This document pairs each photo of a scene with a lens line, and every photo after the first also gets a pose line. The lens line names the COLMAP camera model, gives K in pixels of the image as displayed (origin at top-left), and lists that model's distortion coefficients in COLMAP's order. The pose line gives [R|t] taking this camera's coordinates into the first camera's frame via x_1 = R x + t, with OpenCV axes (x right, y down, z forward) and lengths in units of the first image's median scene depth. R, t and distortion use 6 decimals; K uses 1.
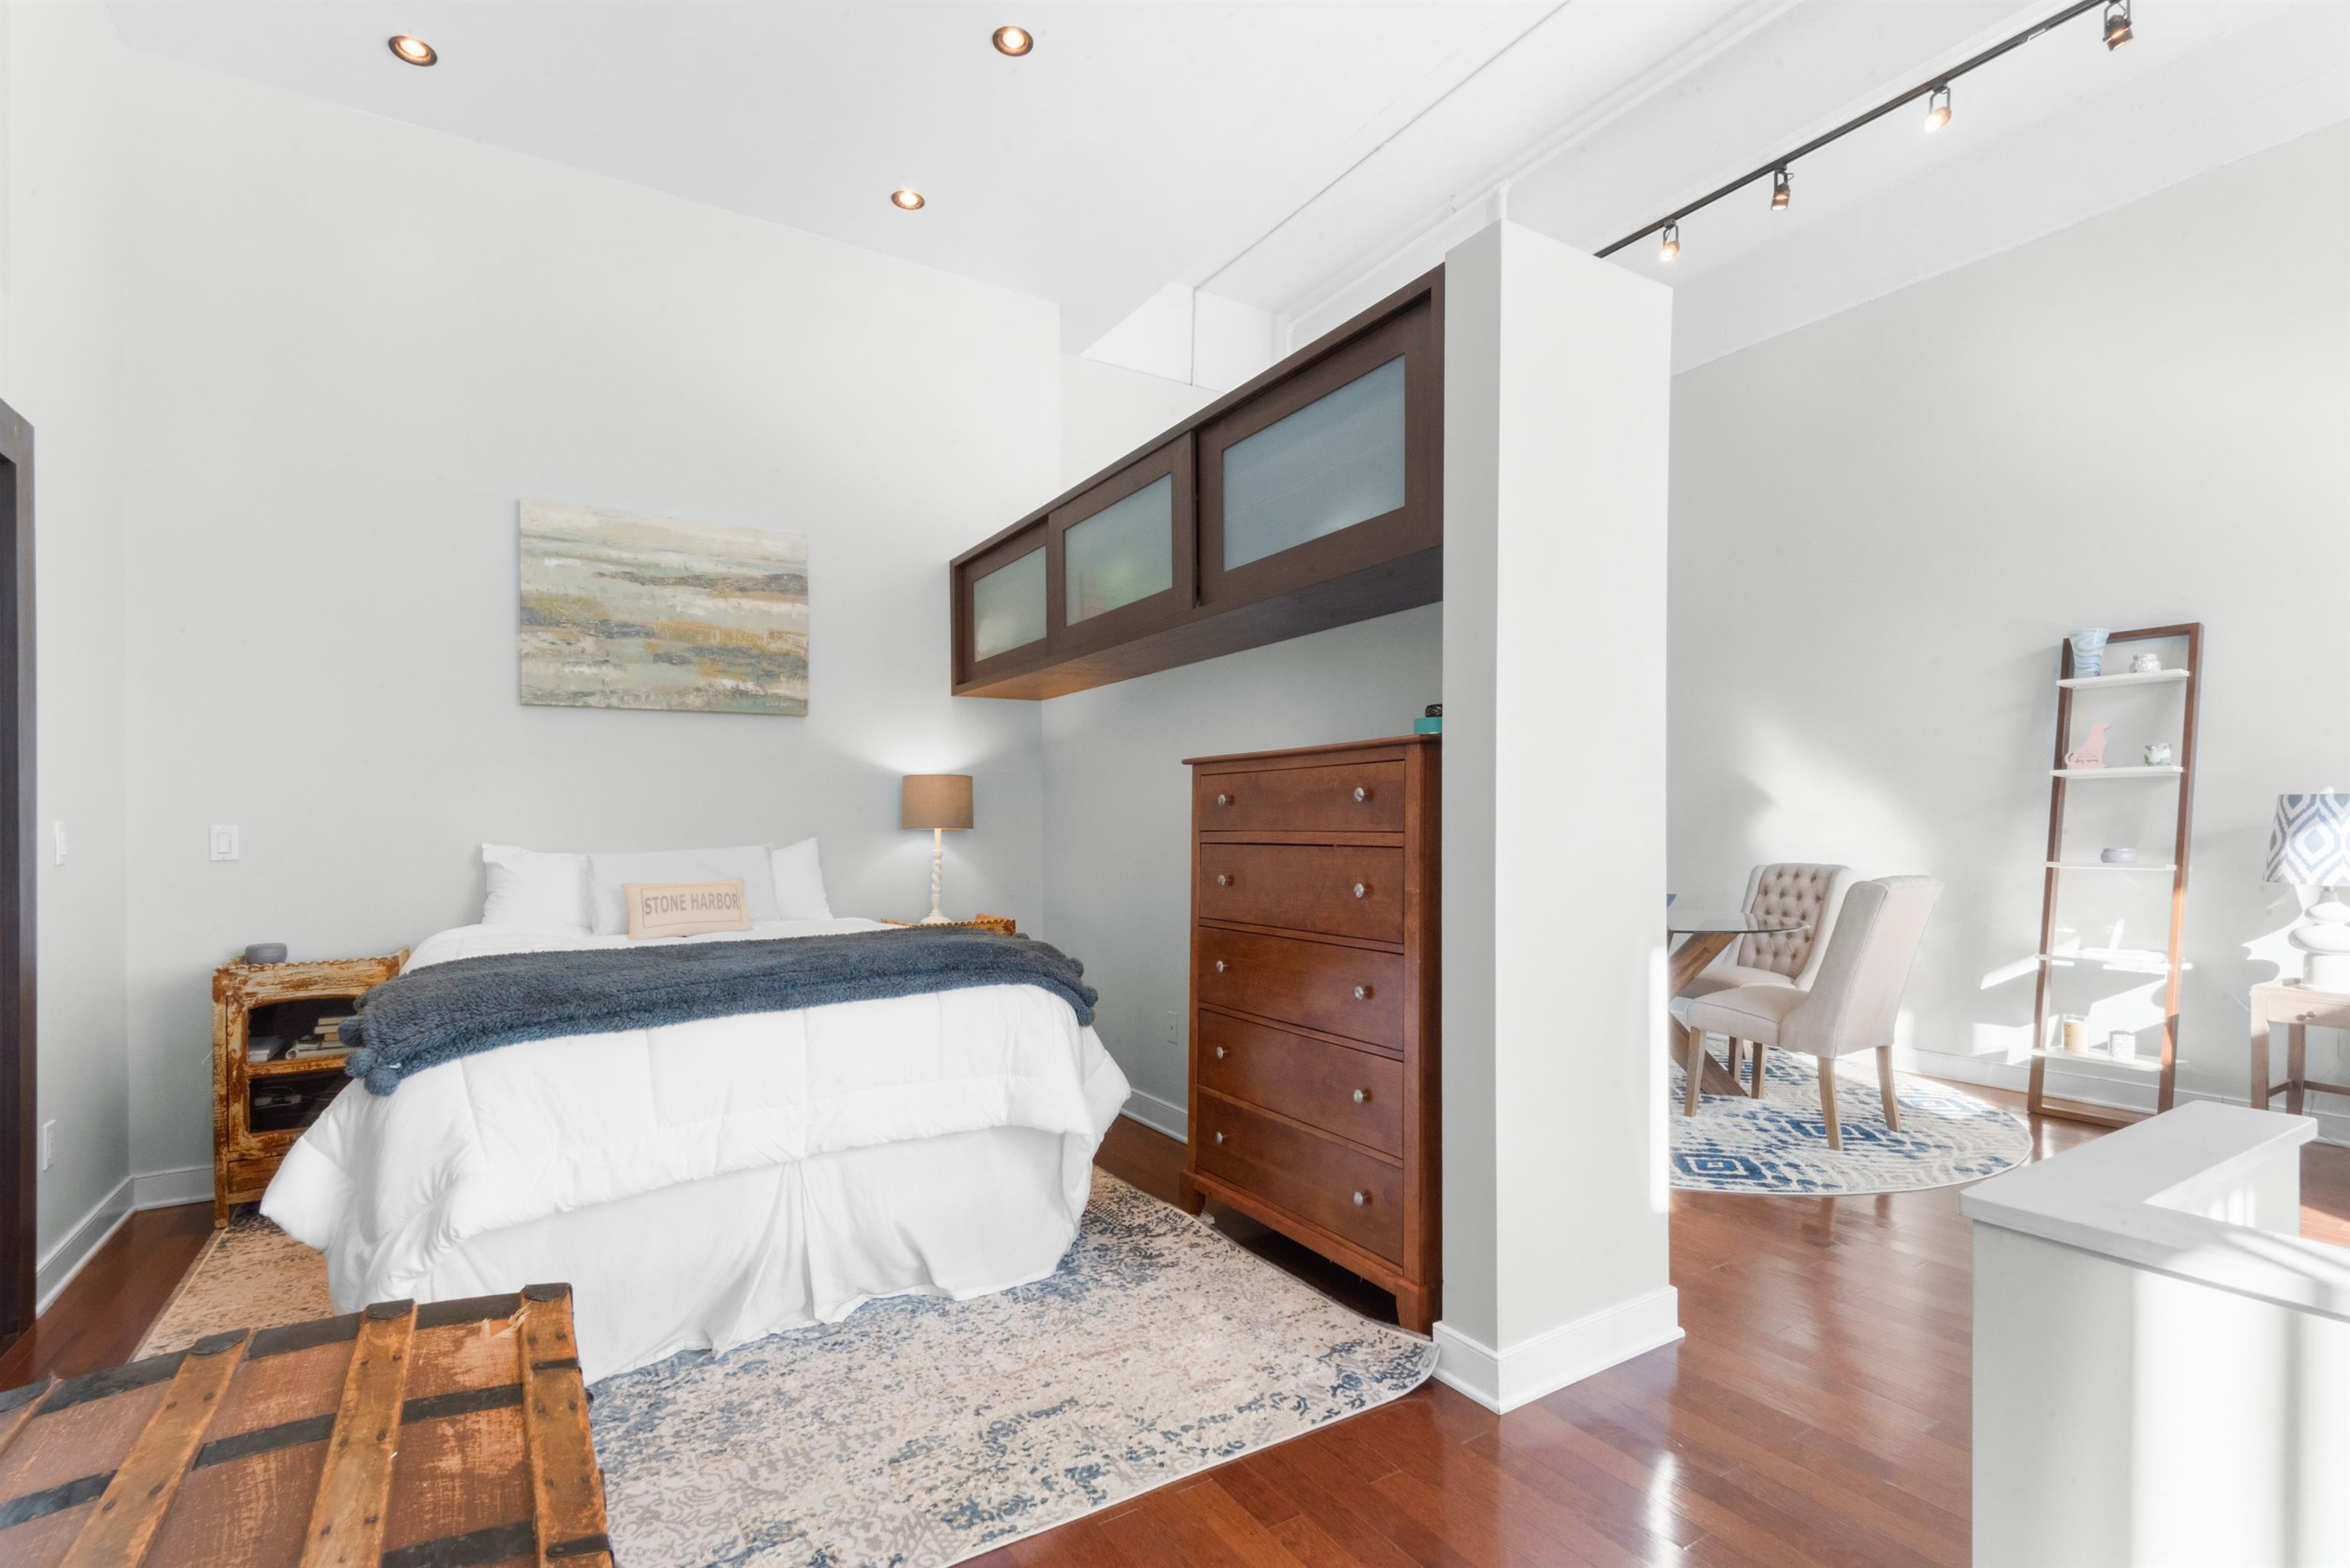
lens RADIAL K [[1090.3, 0, 1165.7], [0, 1090.3, 825.7], [0, 0, 1]] dist [0.014725, -0.012494]
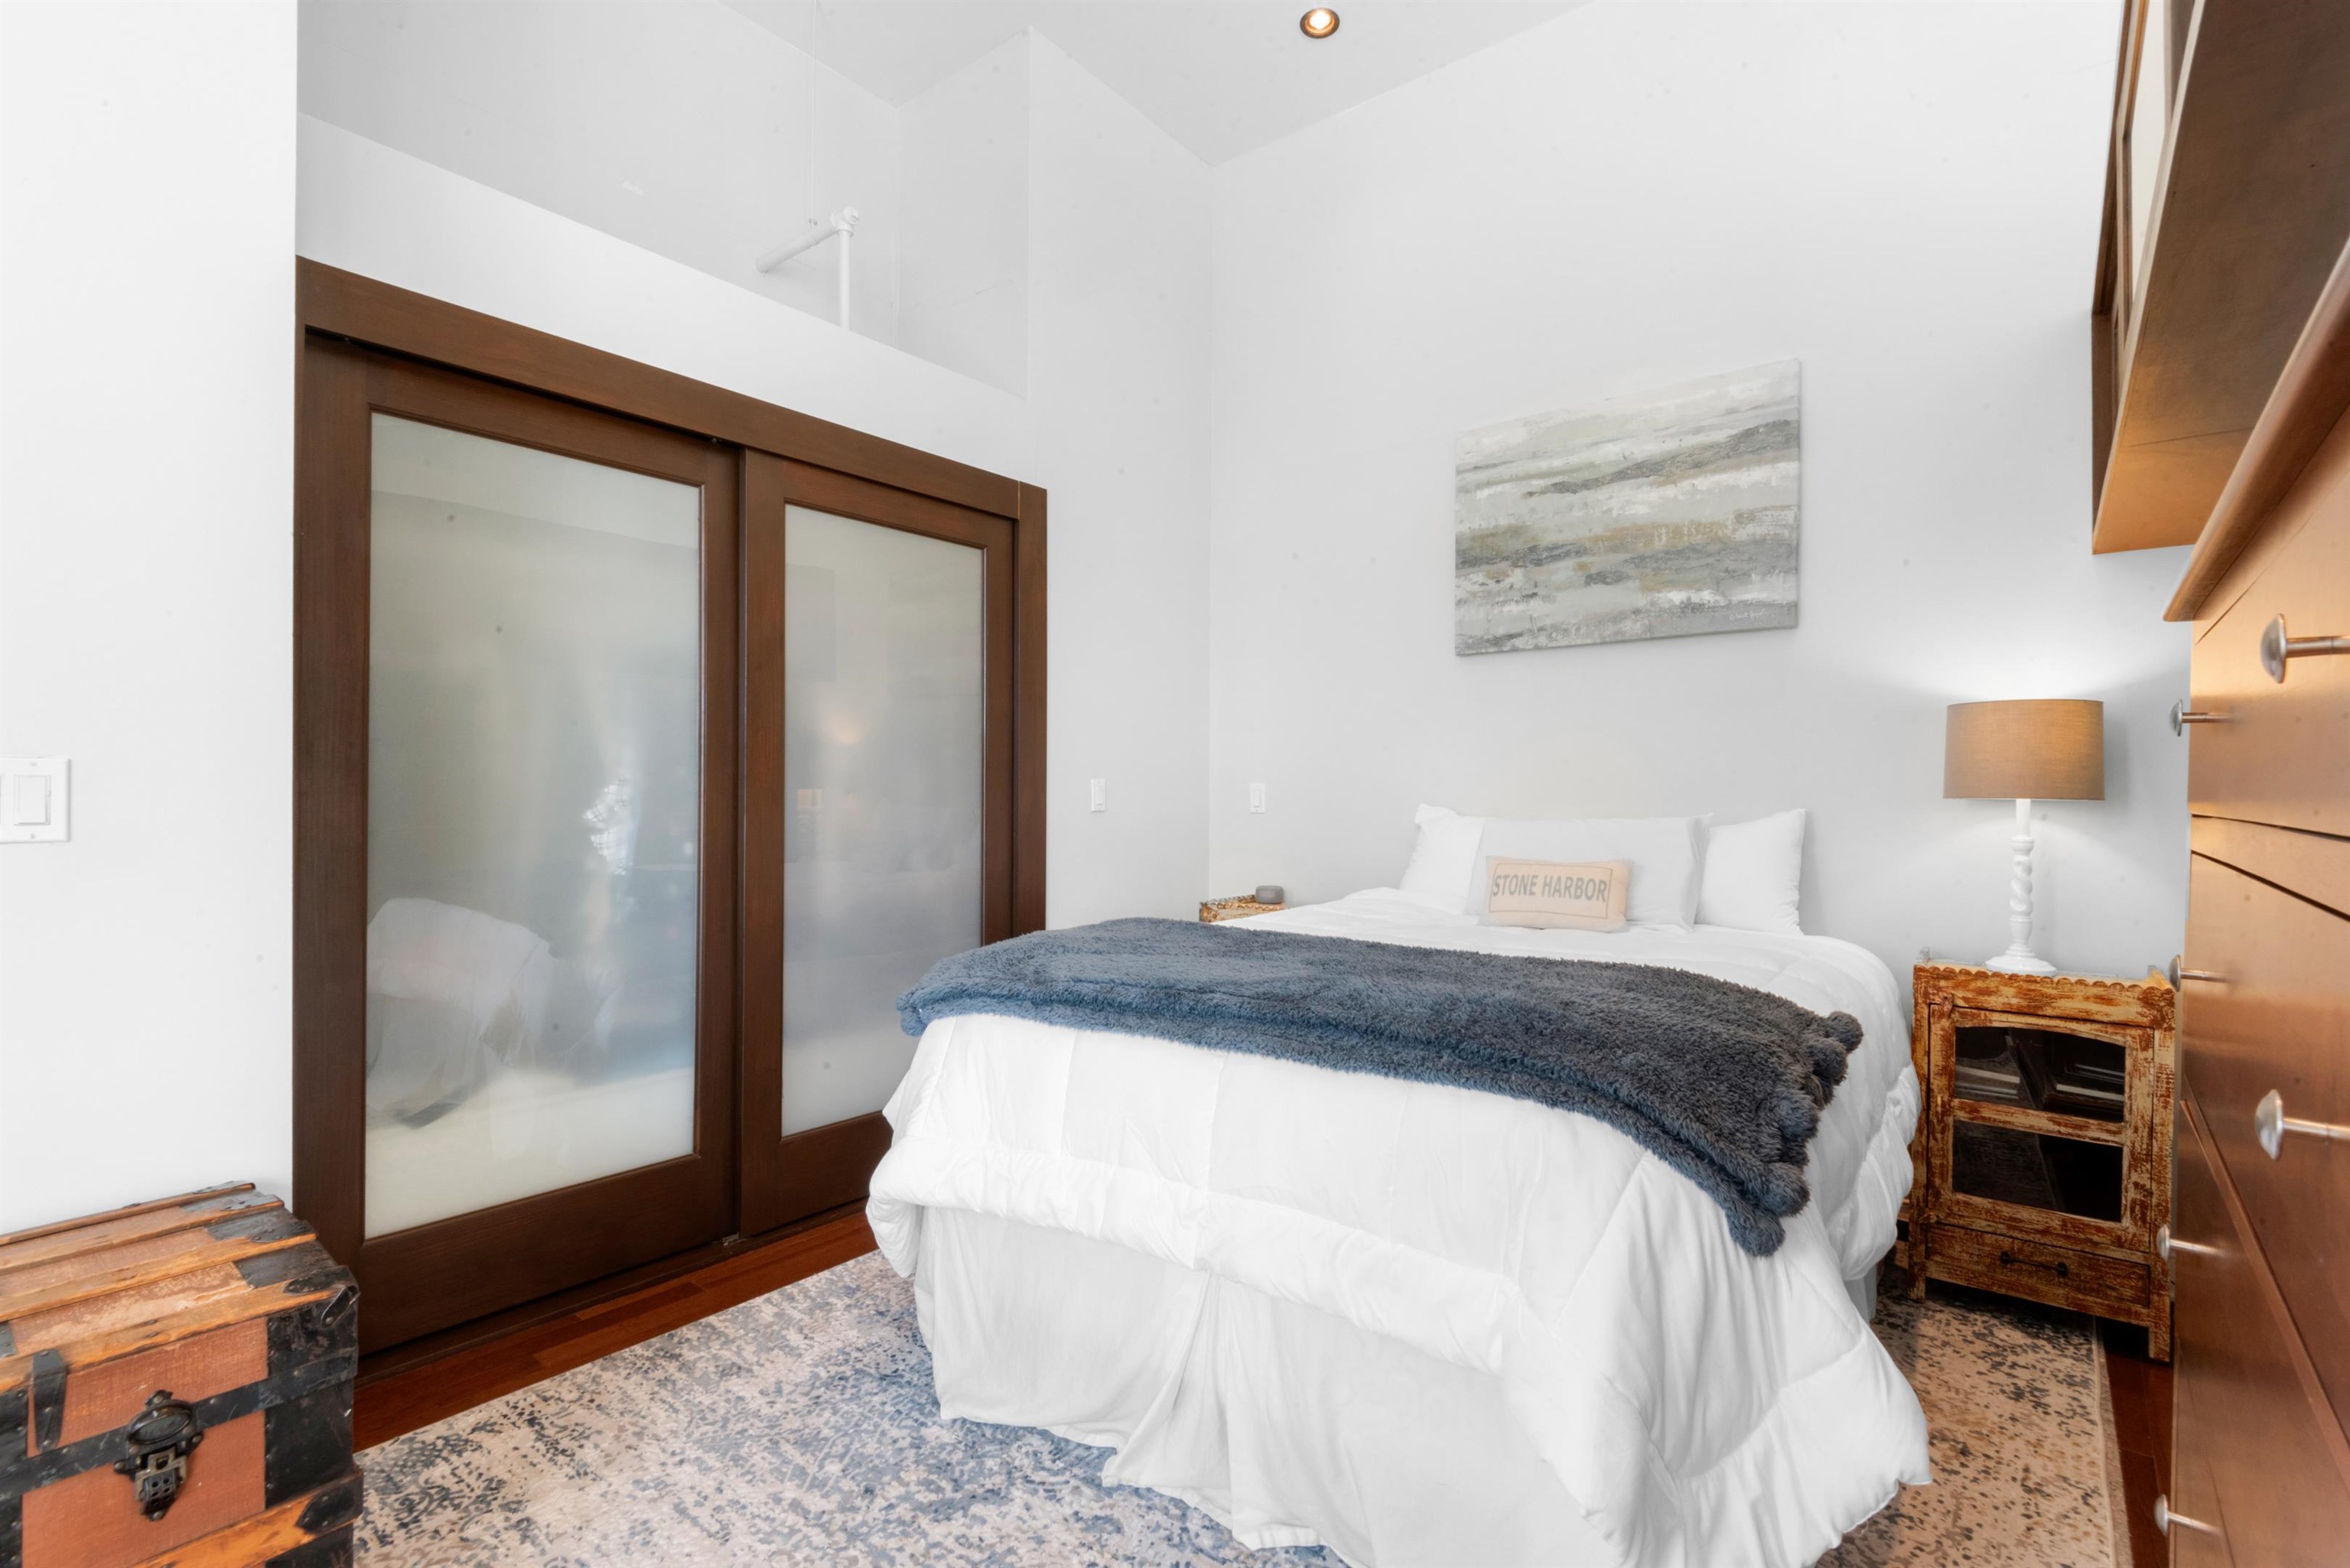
lens RADIAL K [[1067.7, 0, 1187.5], [0, 1067.7, 781.5], [0, 0, 1]] dist [0.030919, -0.023029]
pose [[0.338494, 0.003425, -0.940962, 0.179438], [-0.010417, 0.999946, -0.000108, -0.001602], [0.940911, 0.009839, 0.338511, 0.456997]]
